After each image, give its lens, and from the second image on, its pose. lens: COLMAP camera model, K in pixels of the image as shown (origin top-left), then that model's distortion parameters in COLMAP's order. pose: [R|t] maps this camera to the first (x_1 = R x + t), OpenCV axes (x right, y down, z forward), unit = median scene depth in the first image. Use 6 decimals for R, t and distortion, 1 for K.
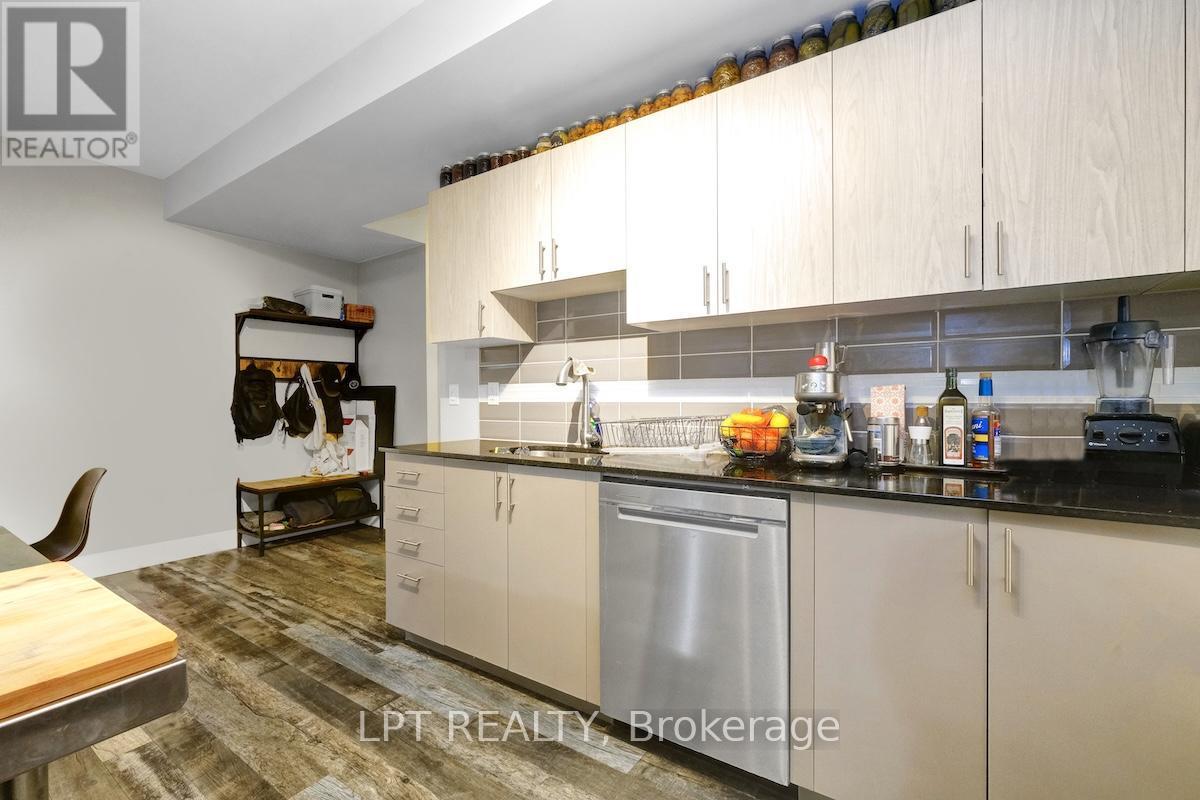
lens RADIAL K [[516.2, 0, 598.2], [0, 516.2, 404.3], [0, 0, 1]] dist [-0.004002, -0.000315]
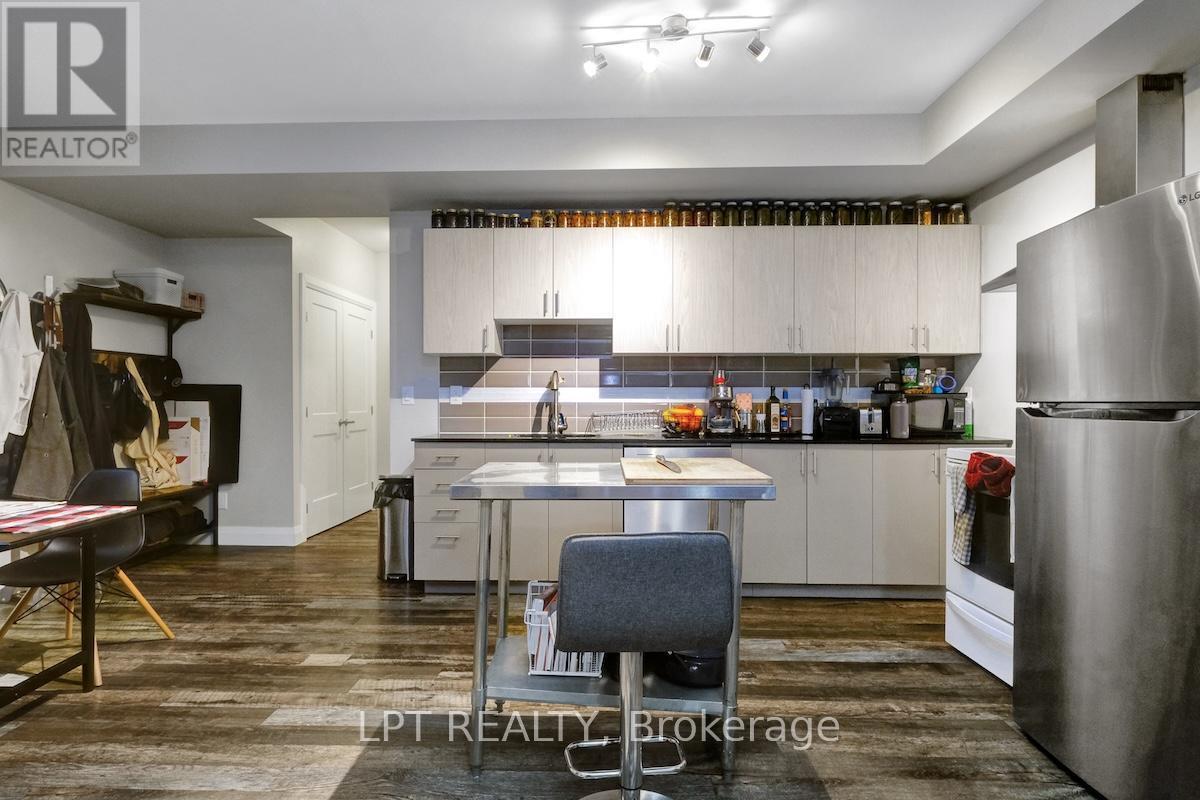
lens RADIAL K [[648.8, 0, 587.3], [0, 648.8, 399.7], [0, 0, 1]] dist [-0.000148, 0.000051]
pose [[0.847406, 0.003007, 0.530937, -0.844509], [0.003056, 0.999940, -0.010542, 0.007785], [-0.530937, 0.010556, 0.847346, -0.516239]]
